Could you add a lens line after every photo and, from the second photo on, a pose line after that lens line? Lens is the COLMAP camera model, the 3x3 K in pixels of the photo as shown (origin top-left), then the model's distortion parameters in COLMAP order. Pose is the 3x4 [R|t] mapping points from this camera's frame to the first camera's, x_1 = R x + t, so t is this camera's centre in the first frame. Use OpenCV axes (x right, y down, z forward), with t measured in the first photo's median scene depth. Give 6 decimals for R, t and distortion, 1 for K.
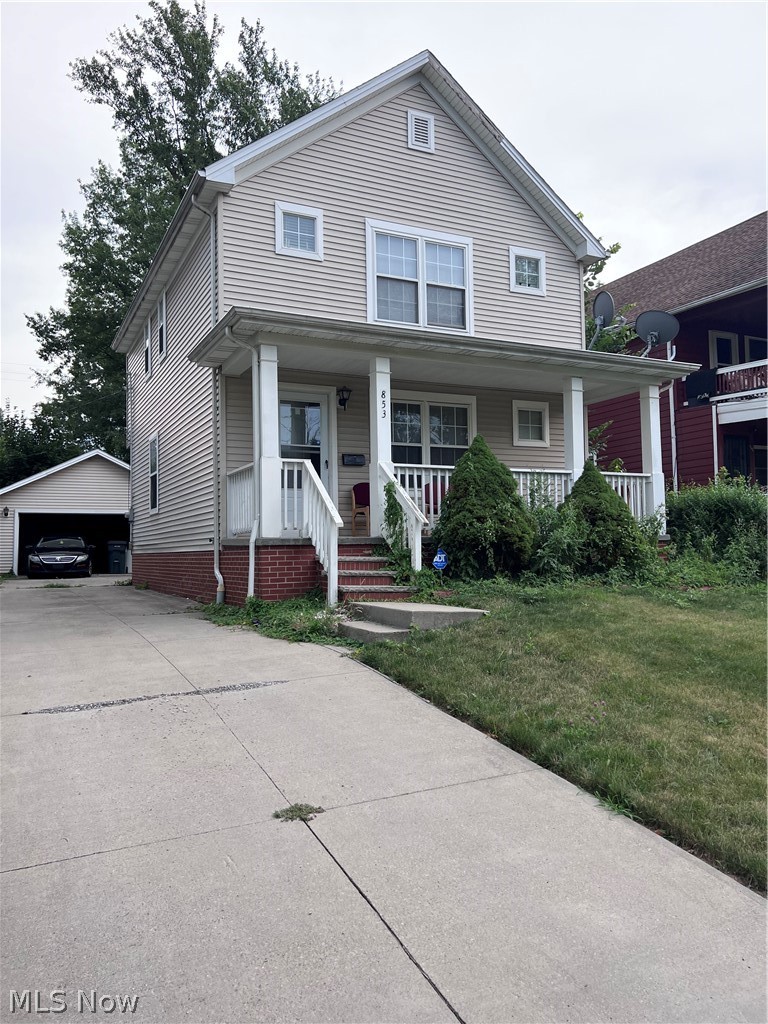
lens RADIAL K [[768.1, 0, 383.1], [0, 768.1, 506.6], [0, 0, 1]] dist [0.045786, -0.040655]
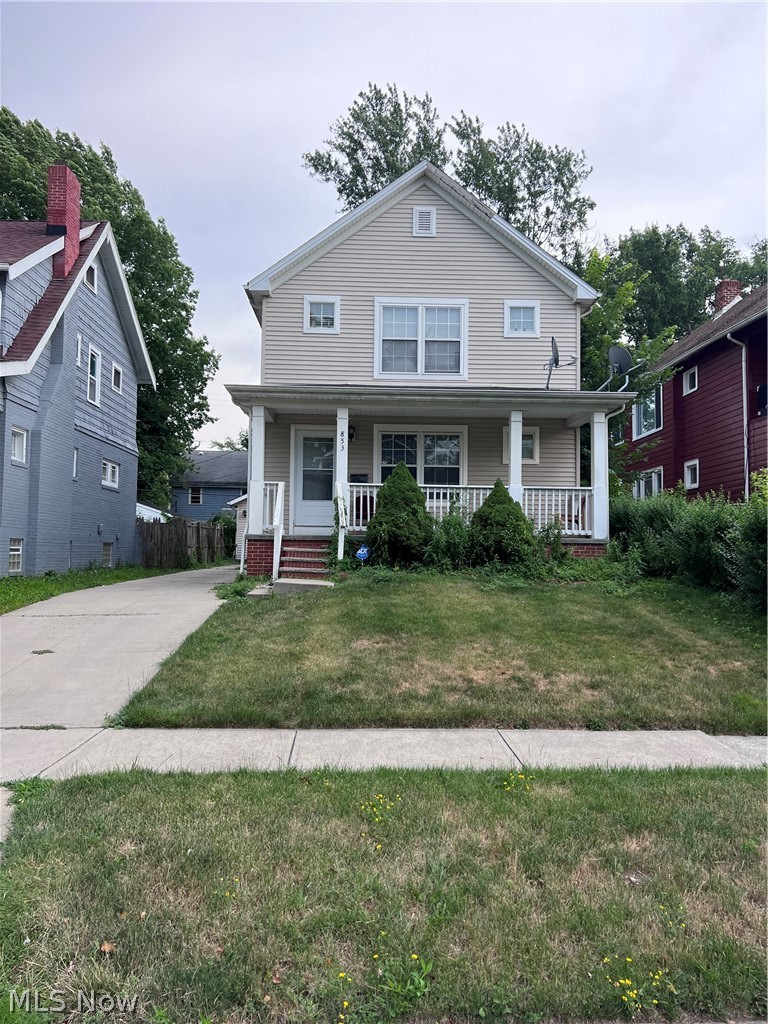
lens RADIAL K [[768.1, 0, 384.2], [0, 768.1, 515.1], [0, 0, 1]] dist [0.045786, -0.040655]
pose [[0.911609, 0.008376, -0.410972, 0.524952], [-0.004064, 0.999927, 0.011364, -0.011597], [0.411037, -0.008689, 0.911577, -0.202586]]
